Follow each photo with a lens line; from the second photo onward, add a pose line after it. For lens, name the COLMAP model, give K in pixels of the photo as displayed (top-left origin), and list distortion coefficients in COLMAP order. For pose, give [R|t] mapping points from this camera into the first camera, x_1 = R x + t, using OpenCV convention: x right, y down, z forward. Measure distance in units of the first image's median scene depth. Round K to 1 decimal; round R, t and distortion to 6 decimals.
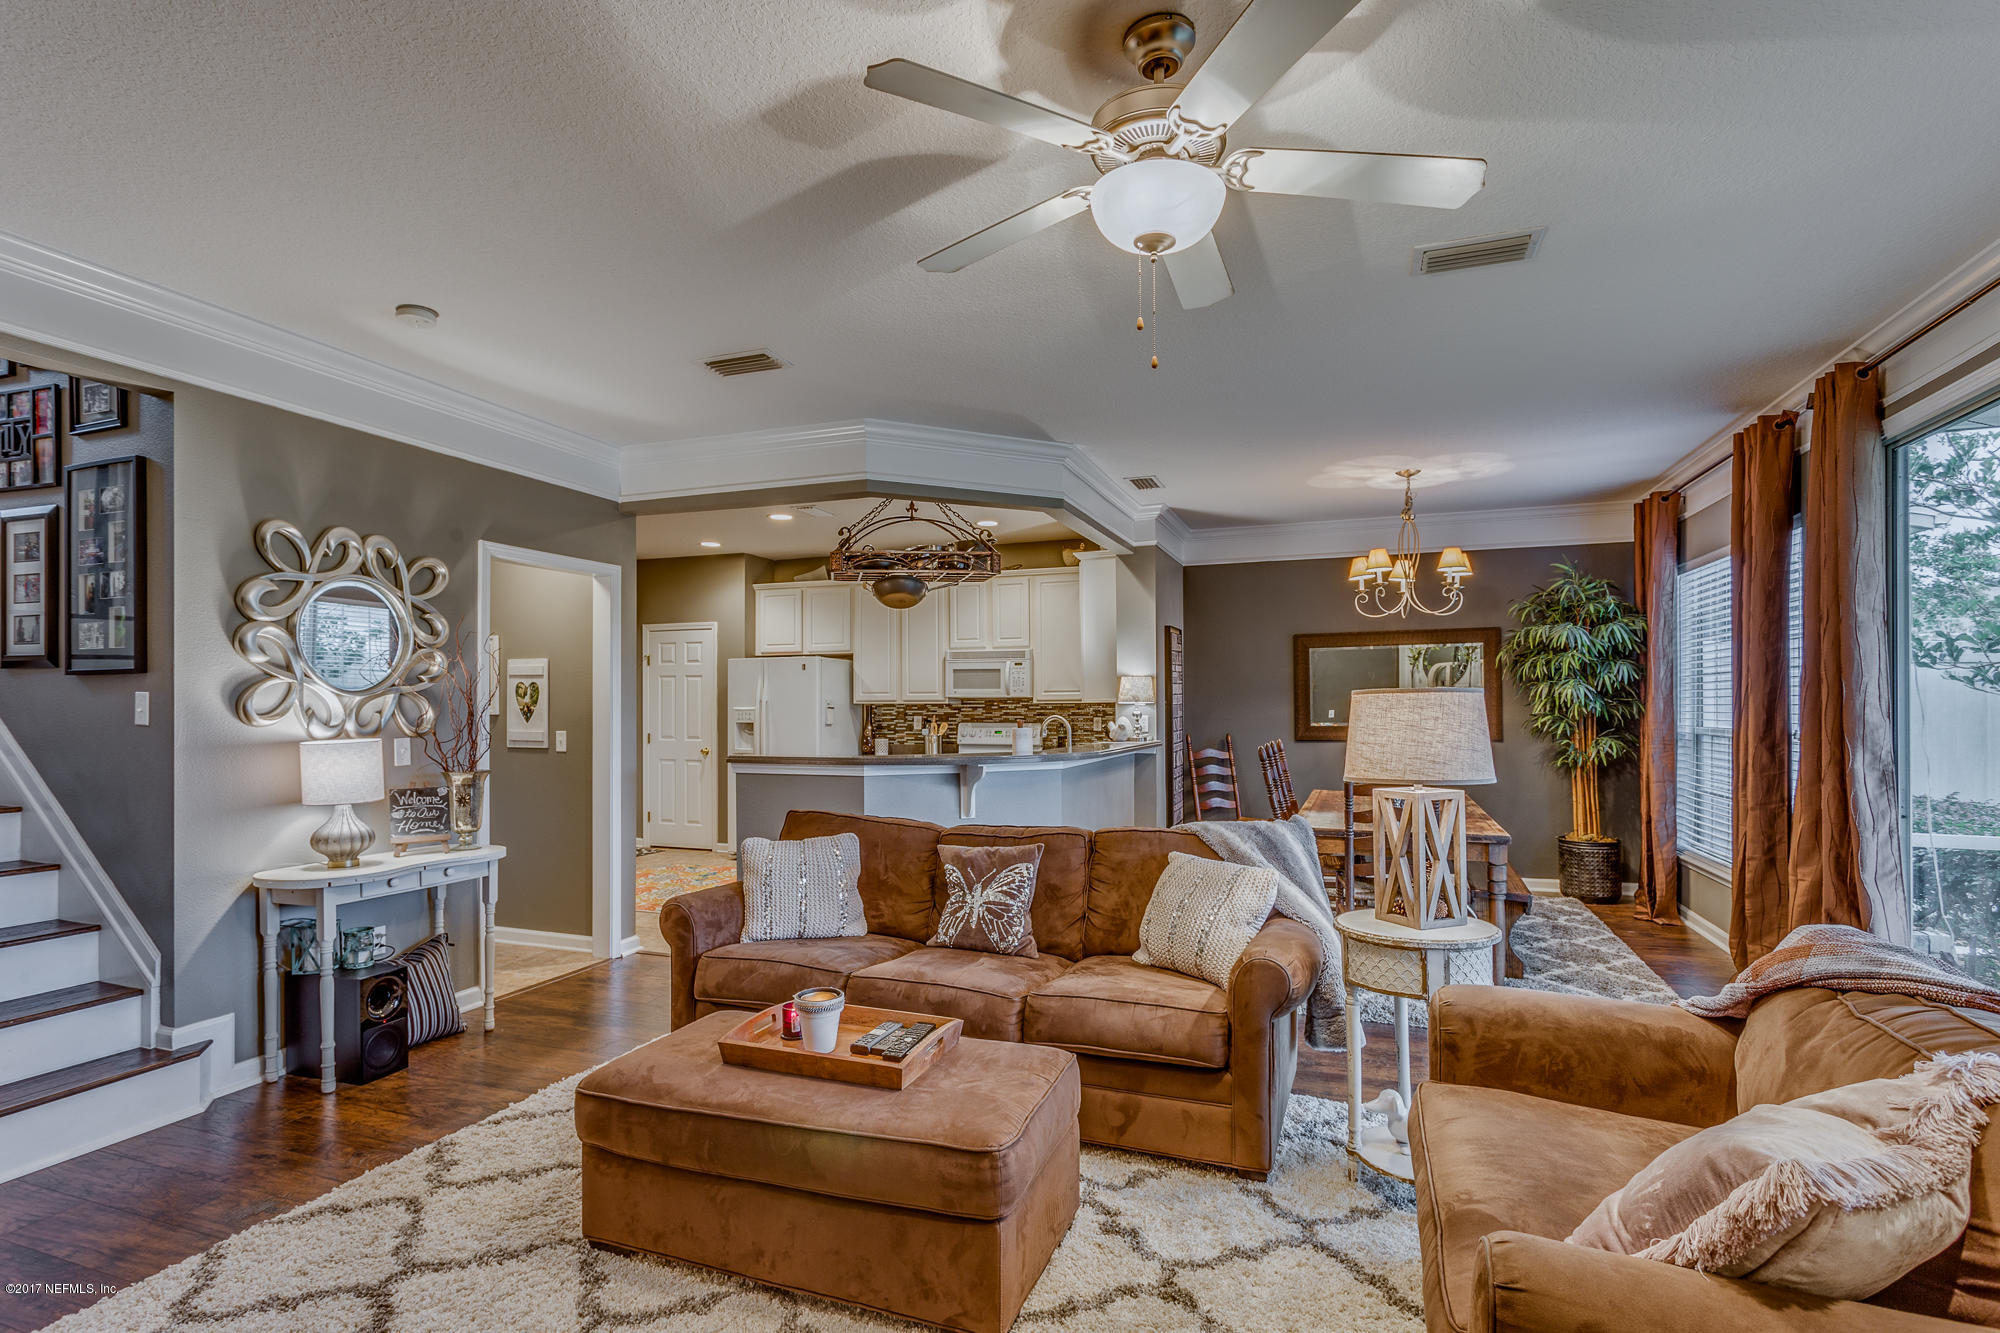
lens RADIAL K [[961.9, 0, 988.9], [0, 961.9, 704.8], [0, 0, 1]] dist [0.000844, 0.000200]
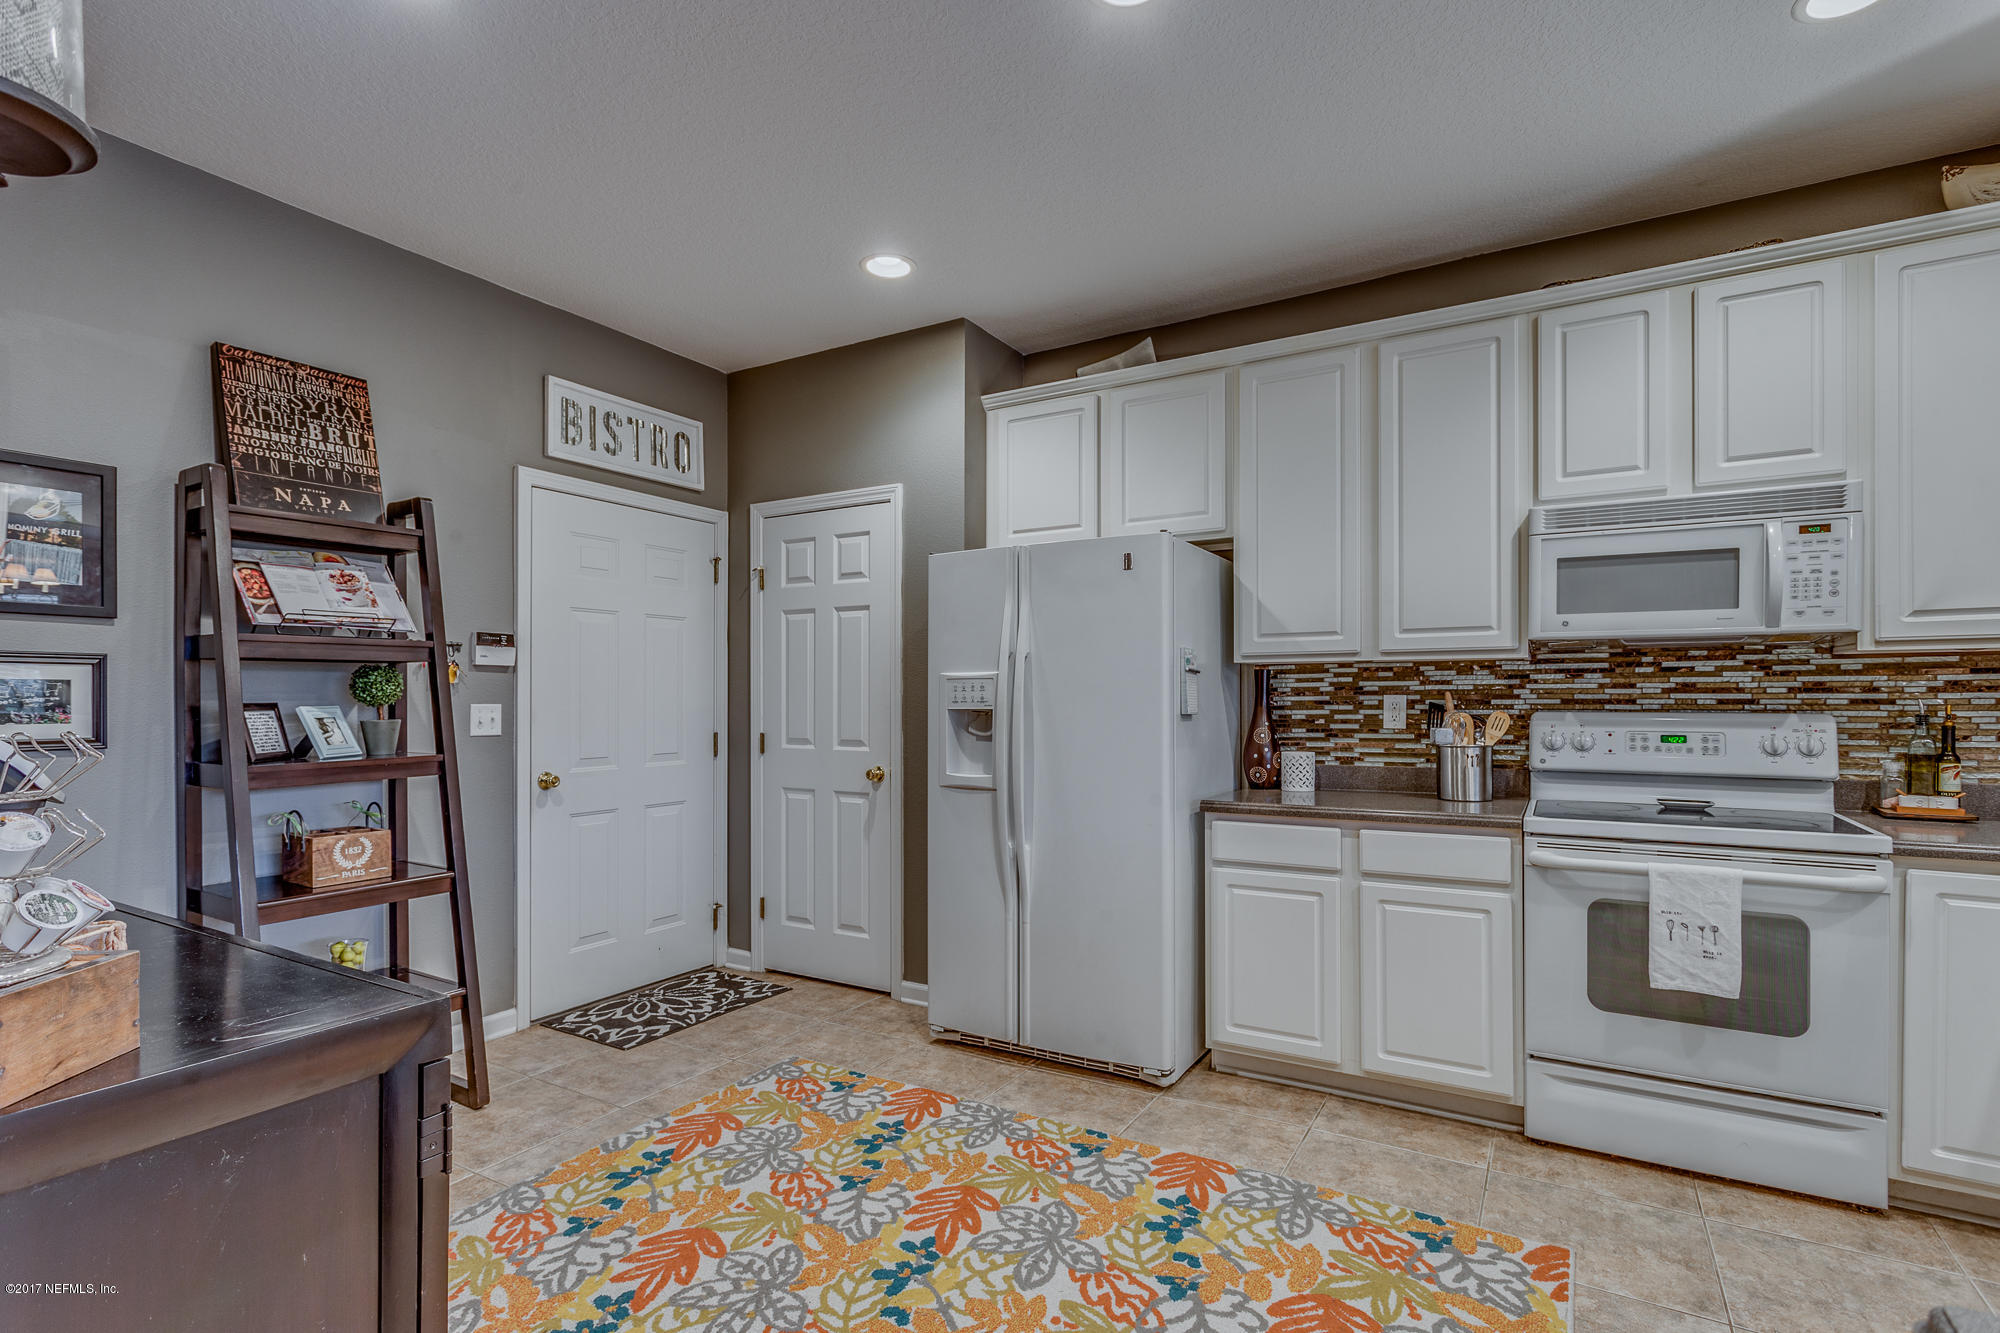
lens RADIAL K [[958.0, 0, 992.9], [0, 958.0, 704.2], [0, 0, 1]] dist [0.000979, 0.000714]
pose [[0.985285, 0.002201, -0.170905, -0.178300], [-0.001304, 0.999985, 0.005361, 0.014225], [0.170914, -0.005060, 0.985273, 0.614989]]
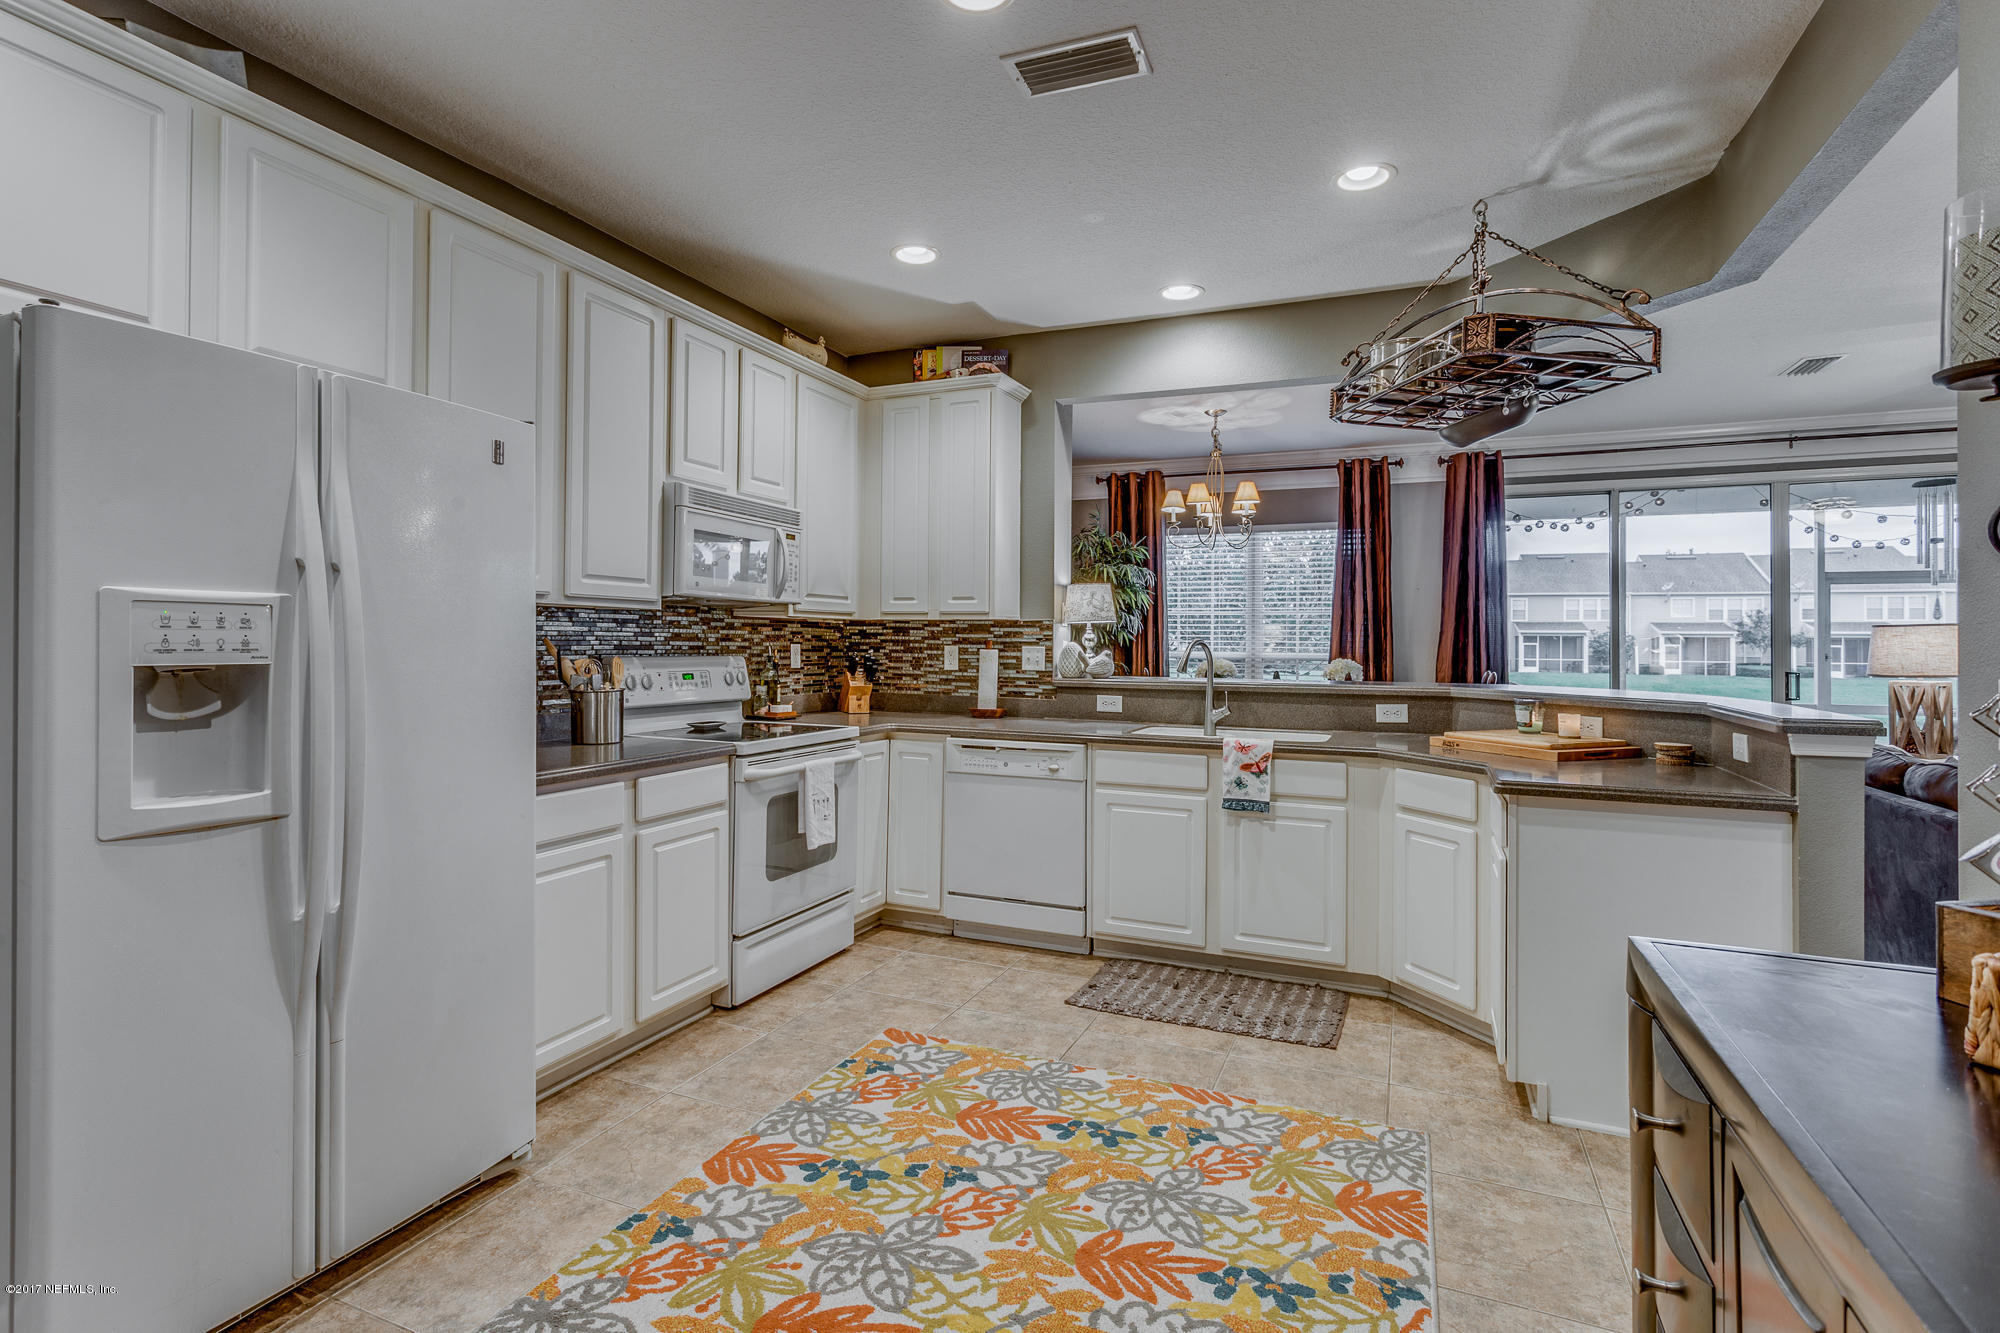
lens RADIAL K [[965.1, 0, 988.3], [0, 965.1, 636.4], [0, 0, 1]] dist [0.000216, 0.000278]
pose [[0.047061, 0.011194, 0.998829, -0.448110], [-0.007509, 0.999913, -0.010852, 0.013398], [-0.998864, -0.006990, 0.047141, 0.842265]]
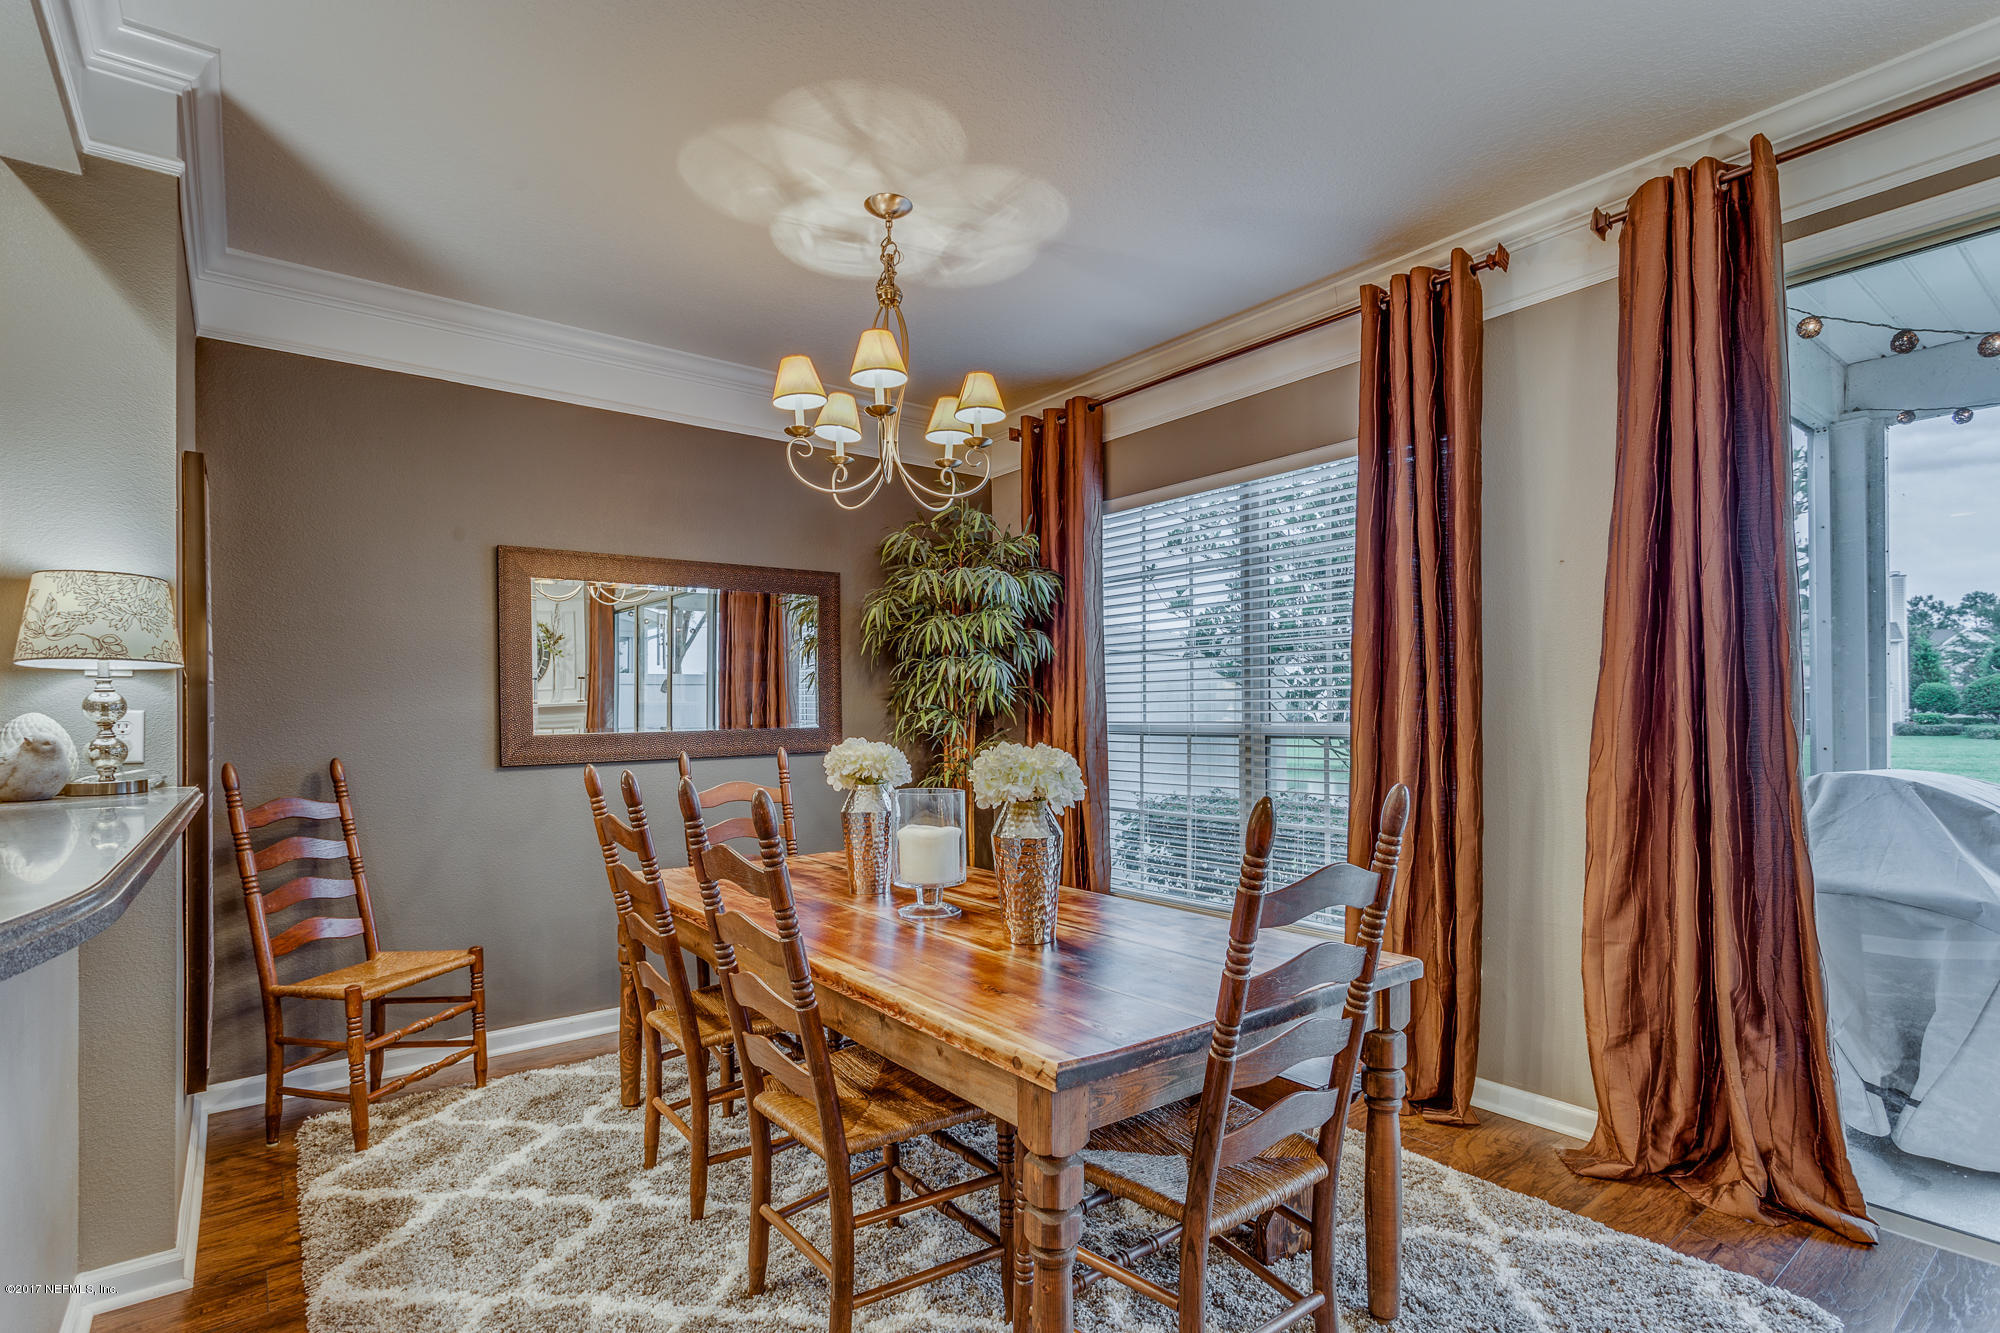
lens RADIAL K [[961.9, 0, 988.9], [0, 961.9, 704.8], [0, 0, 1]] dist [0.000844, 0.000200]
pose [[0.518010, 0.008199, 0.855335, 0.032783], [0.007397, 0.999874, -0.014064, 0.013263], [-0.855343, 0.013612, 0.517884, 0.495492]]
